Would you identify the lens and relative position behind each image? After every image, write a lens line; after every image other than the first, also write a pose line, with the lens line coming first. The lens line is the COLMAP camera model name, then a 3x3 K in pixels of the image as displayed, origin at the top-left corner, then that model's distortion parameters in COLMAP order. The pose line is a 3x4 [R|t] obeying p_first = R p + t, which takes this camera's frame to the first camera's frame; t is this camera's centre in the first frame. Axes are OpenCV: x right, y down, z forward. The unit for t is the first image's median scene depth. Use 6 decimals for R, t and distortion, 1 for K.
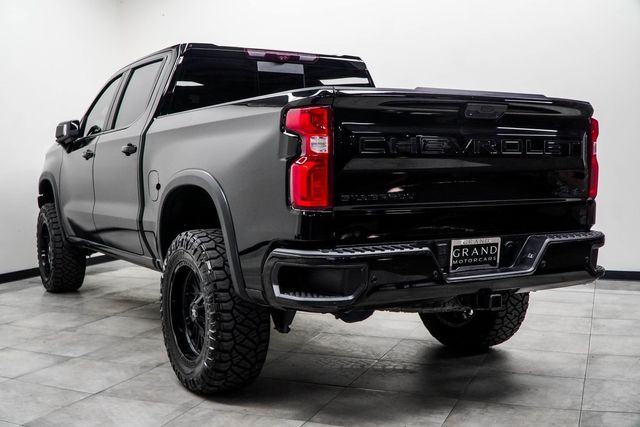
lens RADIAL K [[785.2, 0, 320.0], [0, 785.2, 213.5], [0, 0, 1]] dist [0.016804, 0.019456]
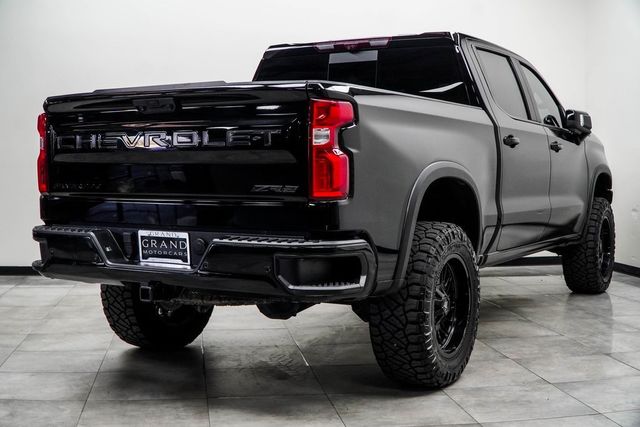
lens RADIAL K [[890.1, 0, 320.0], [0, 890.1, 213.5], [0, 0, 1]] dist [-0.150702, -0.030775]
pose [[0.487230, 0.052452, -0.871697, 1.258442], [-0.048061, 0.998292, 0.033206, -0.037453], [0.871950, 0.025716, 0.488919, 0.609925]]
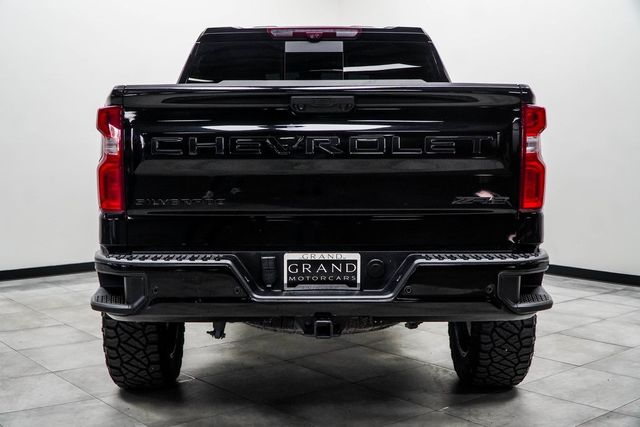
lens RADIAL K [[856.7, 0, 320.0], [0, 856.7, 213.5], [0, 0, 1]] dist [0.010990, -0.002580]
pose [[0.868712, 0.047446, -0.493040, 0.640376], [-0.029670, 0.998599, 0.043820, -0.050617], [0.494428, -0.023438, 0.868902, 0.190232]]
